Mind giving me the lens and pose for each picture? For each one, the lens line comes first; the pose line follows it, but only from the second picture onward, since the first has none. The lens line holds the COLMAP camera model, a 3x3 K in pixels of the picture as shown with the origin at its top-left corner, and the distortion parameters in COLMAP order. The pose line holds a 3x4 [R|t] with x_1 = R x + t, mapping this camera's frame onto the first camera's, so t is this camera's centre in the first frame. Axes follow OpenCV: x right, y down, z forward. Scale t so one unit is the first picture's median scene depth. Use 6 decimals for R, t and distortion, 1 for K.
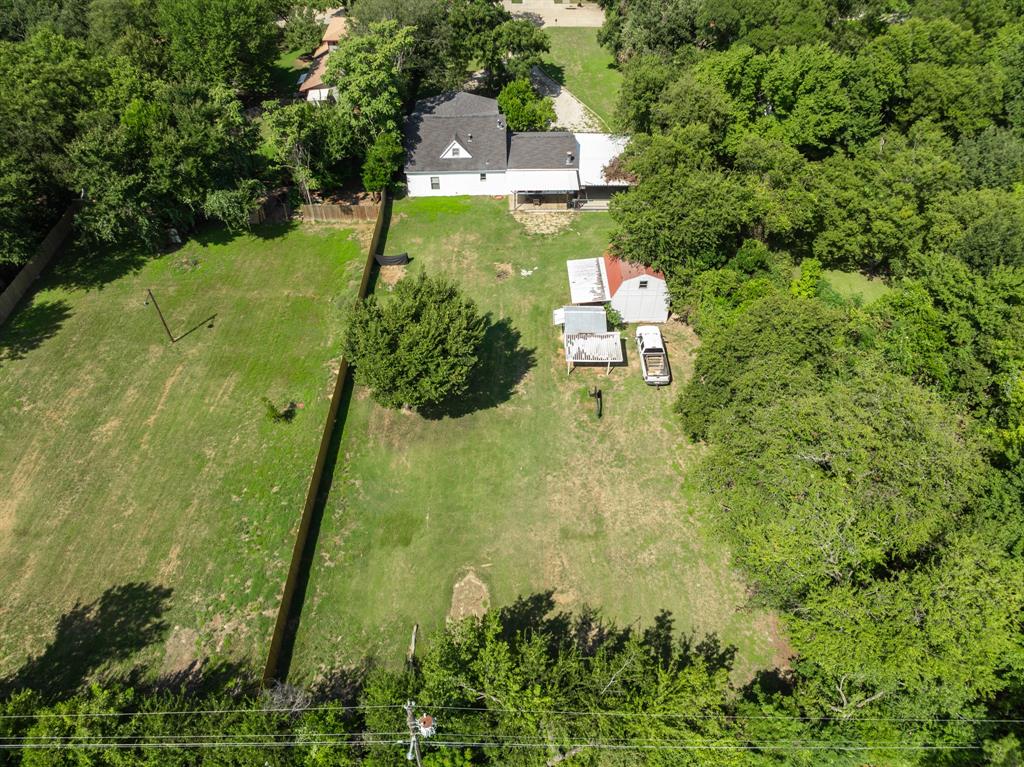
lens RADIAL K [[717.5, 0, 512.0], [0, 717.5, 383.5], [0, 0, 1]] dist [-0.025892, 0.002336]
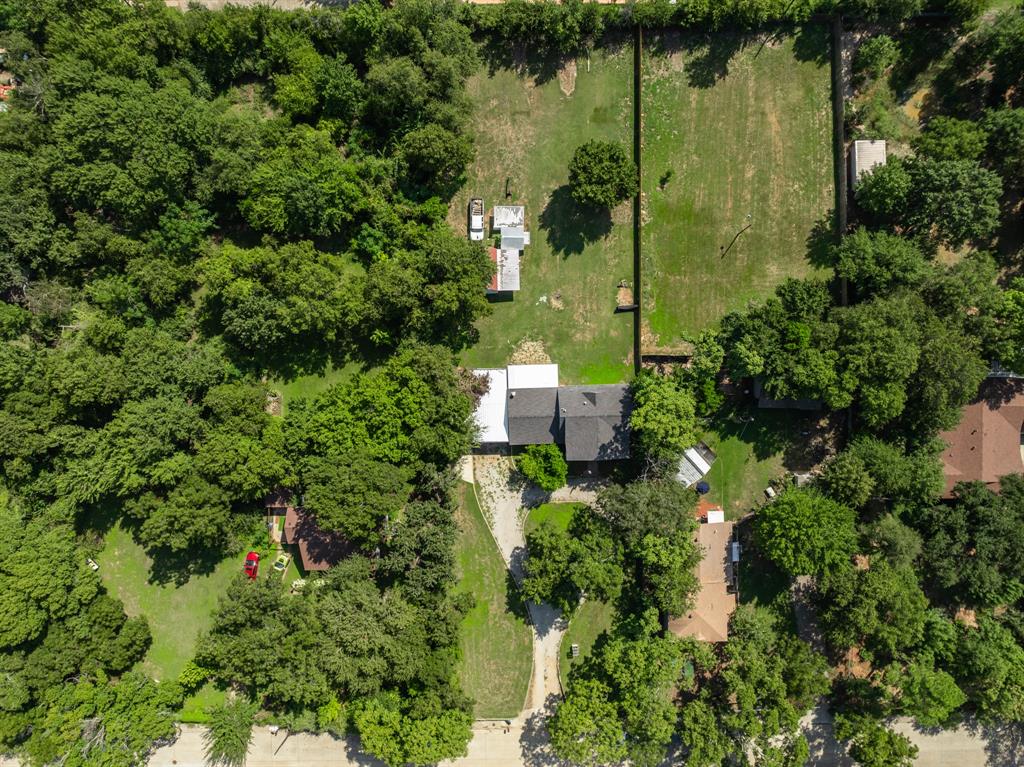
lens RADIAL K [[717.5, 0, 512.0], [0, 717.5, 383.5], [0, 0, 1]] dist [-0.025892, 0.002336]
pose [[-0.999974, 0.002688, -0.006637, 0.114097], [-0.006595, -0.706702, 0.707480, -1.608786], [-0.002789, 0.707506, 0.706702, -0.014225]]
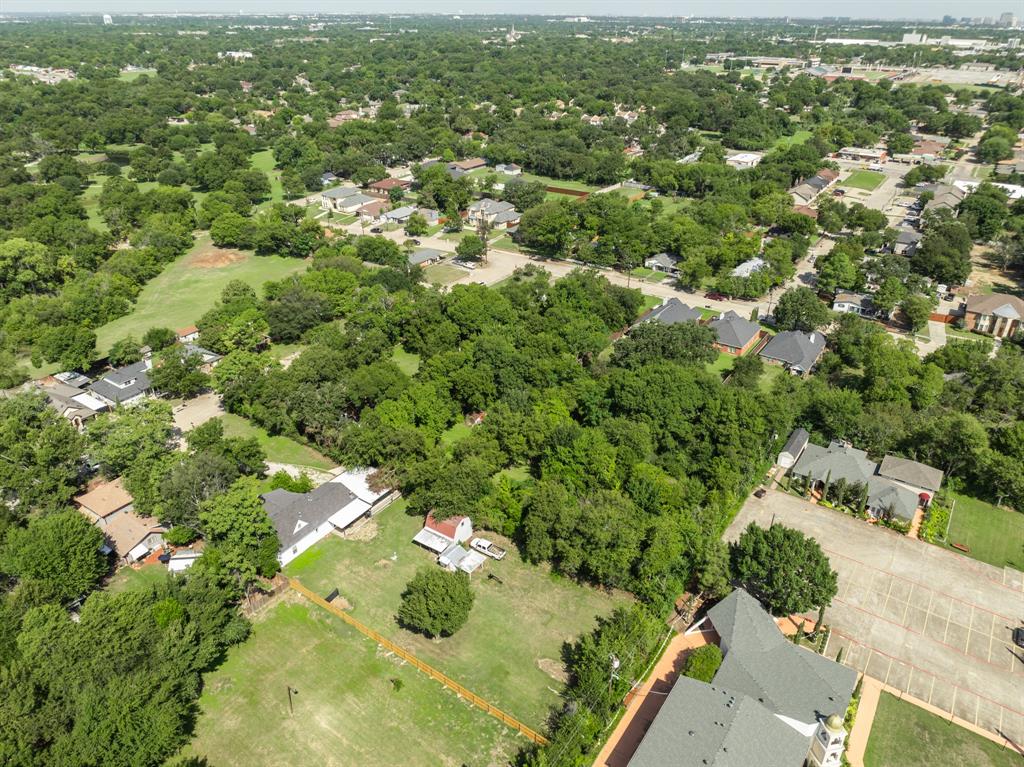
lens RADIAL K [[717.5, 0, 512.0], [0, 717.5, 383.5], [0, 0, 1]] dist [-0.025892, 0.002336]
pose [[0.574410, -0.384812, 0.722477, -1.042742], [0.582815, 0.812019, -0.030867, -0.313638], [-0.574787, 0.438800, 0.690706, -0.659662]]
